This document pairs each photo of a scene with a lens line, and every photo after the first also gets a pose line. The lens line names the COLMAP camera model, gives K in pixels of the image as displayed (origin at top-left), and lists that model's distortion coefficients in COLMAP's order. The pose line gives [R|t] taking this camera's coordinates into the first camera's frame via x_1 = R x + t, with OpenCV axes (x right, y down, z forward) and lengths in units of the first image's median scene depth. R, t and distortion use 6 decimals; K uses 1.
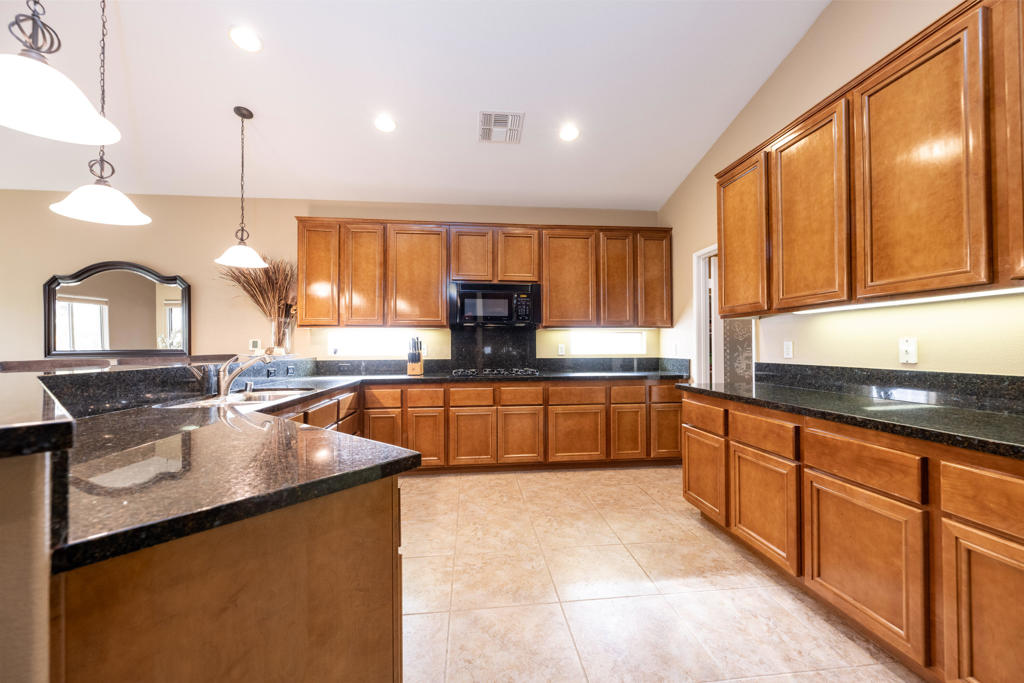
lens RADIAL K [[407.0, 0, 514.9], [0, 407.0, 340.9], [0, 0, 1]] dist [-0.004090, -0.000002]
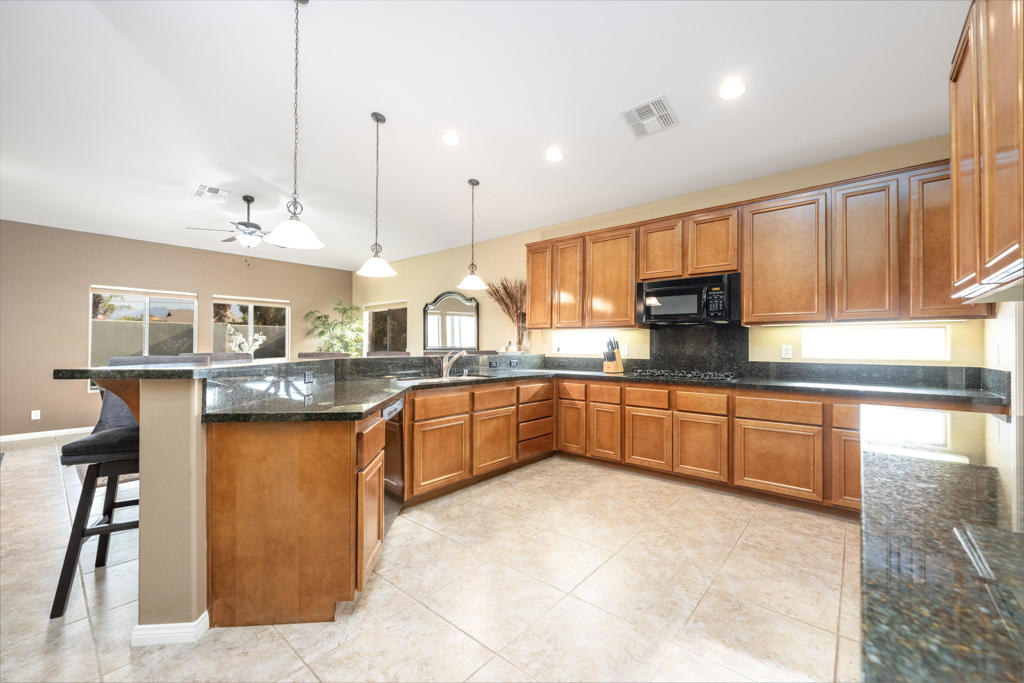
lens RADIAL K [[407.0, 0, 514.6], [0, 407.0, 341.0], [0, 0, 1]] dist [-0.004090, -0.000002]
pose [[0.681348, -0.000685, -0.731959, 0.373677], [0.002895, 0.999994, 0.001759, -0.001949], [0.731954, -0.003317, 0.681347, 0.094207]]
